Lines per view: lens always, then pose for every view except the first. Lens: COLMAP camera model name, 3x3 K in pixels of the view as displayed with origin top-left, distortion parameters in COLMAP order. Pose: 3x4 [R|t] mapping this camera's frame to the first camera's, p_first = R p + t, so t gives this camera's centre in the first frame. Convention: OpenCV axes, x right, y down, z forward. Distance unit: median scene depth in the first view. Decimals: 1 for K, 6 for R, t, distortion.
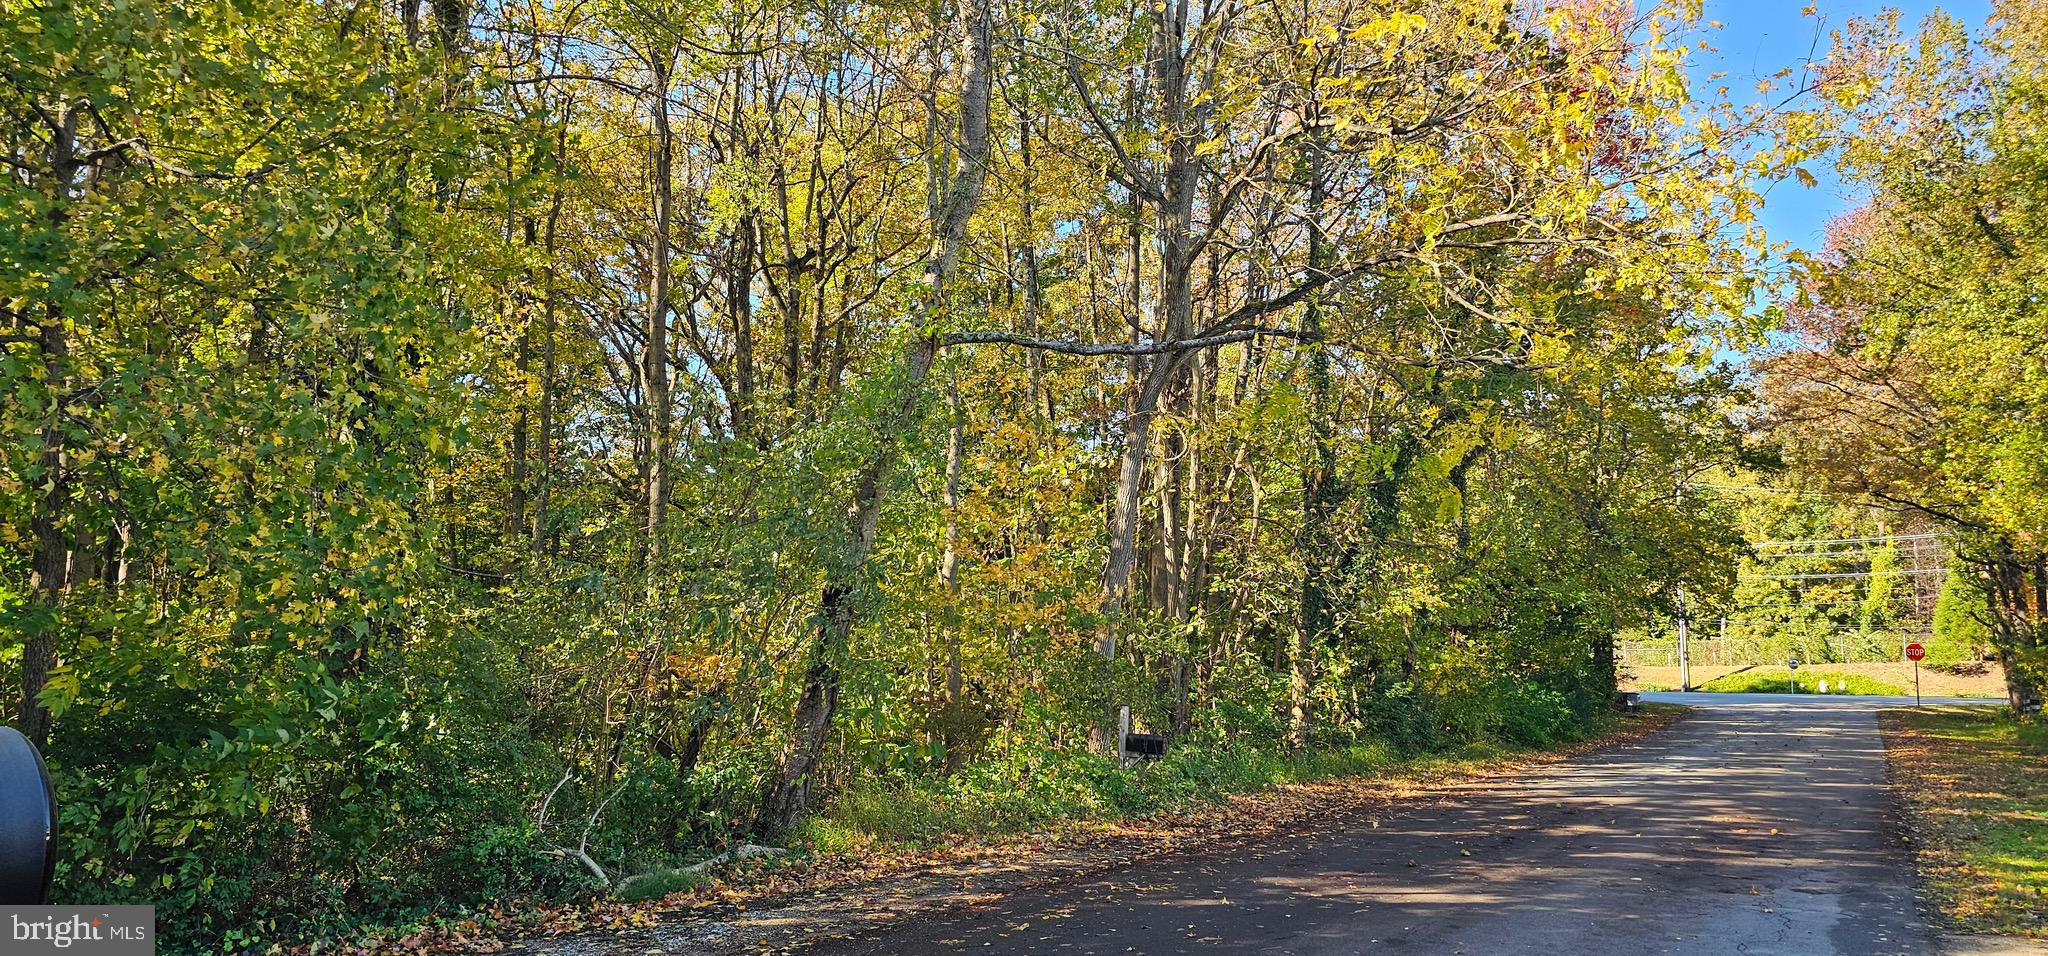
lens RADIAL K [[1341.9, 0, 1024.0], [0, 1341.9, 478.0], [0, 0, 1]] dist [-0.002638, -0.004919]
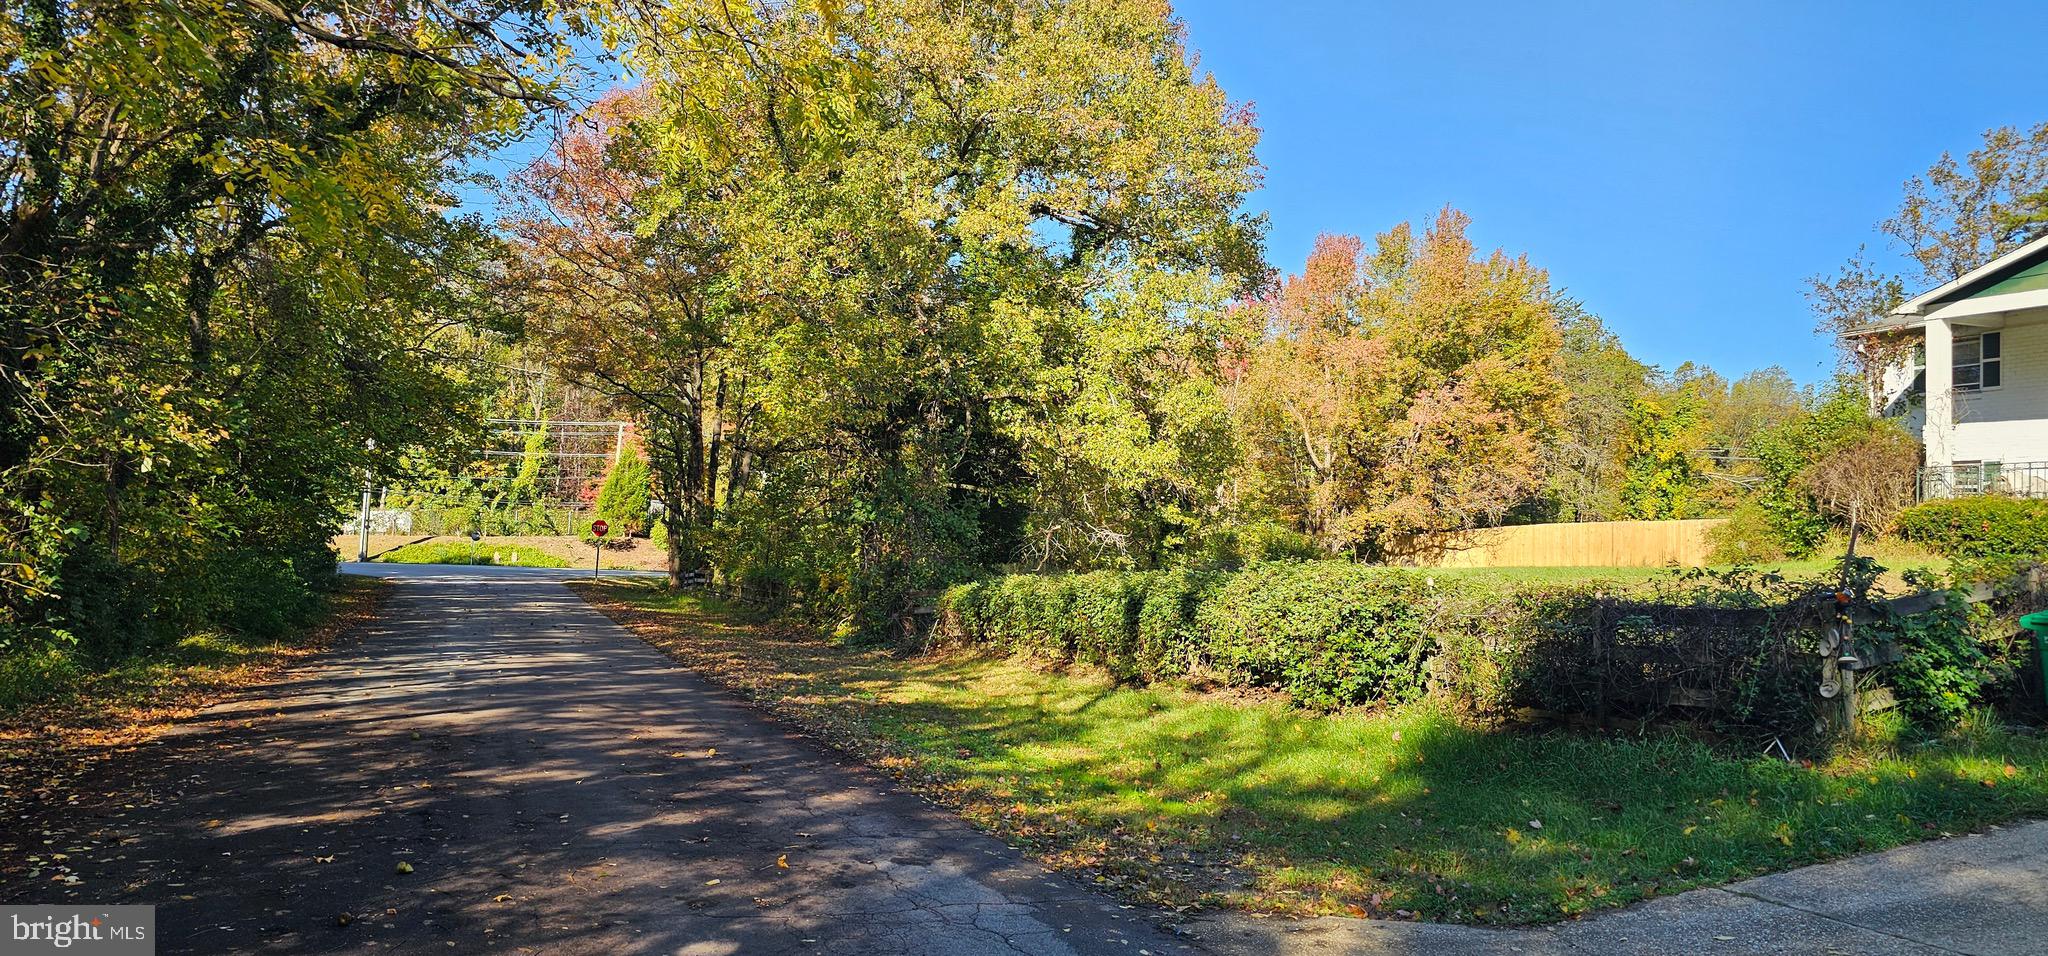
lens RADIAL K [[1341.9, 0, 1024.0], [0, 1341.9, 478.0], [0, 0, 1]] dist [-0.002638, -0.004919]
pose [[0.589794, 0.057493, 0.805505, 0.001281], [-0.136029, 0.990283, 0.028920, 0.007178], [-0.796015, -0.126629, 0.591883, 0.054983]]
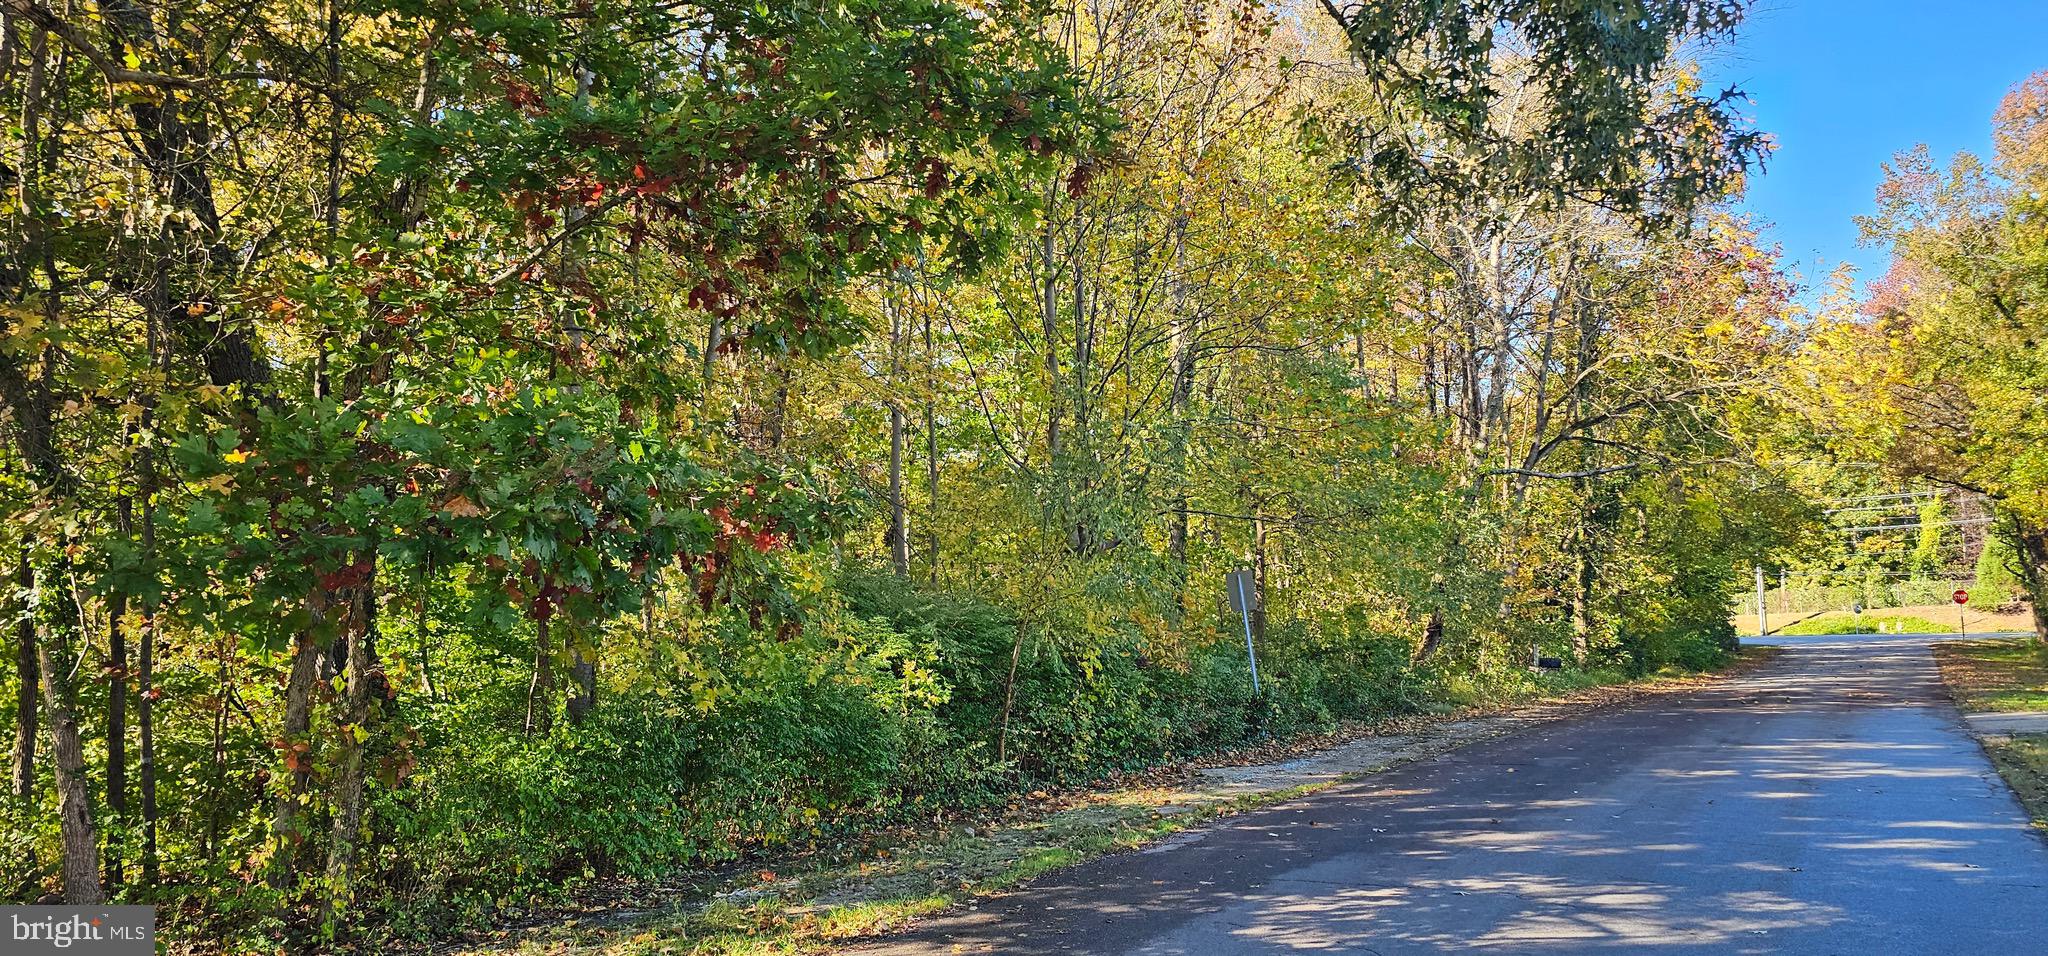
lens RADIAL K [[1310.2, 0, 1024.0], [0, 1310.2, 478.0], [0, 0, 1]] dist [0.003283, -0.000454]
pose [[0.998626, -0.040103, -0.033742, -0.090891], [0.040680, 0.999034, 0.016600, -0.020638], [0.033044, -0.017950, 0.999293, -0.141042]]
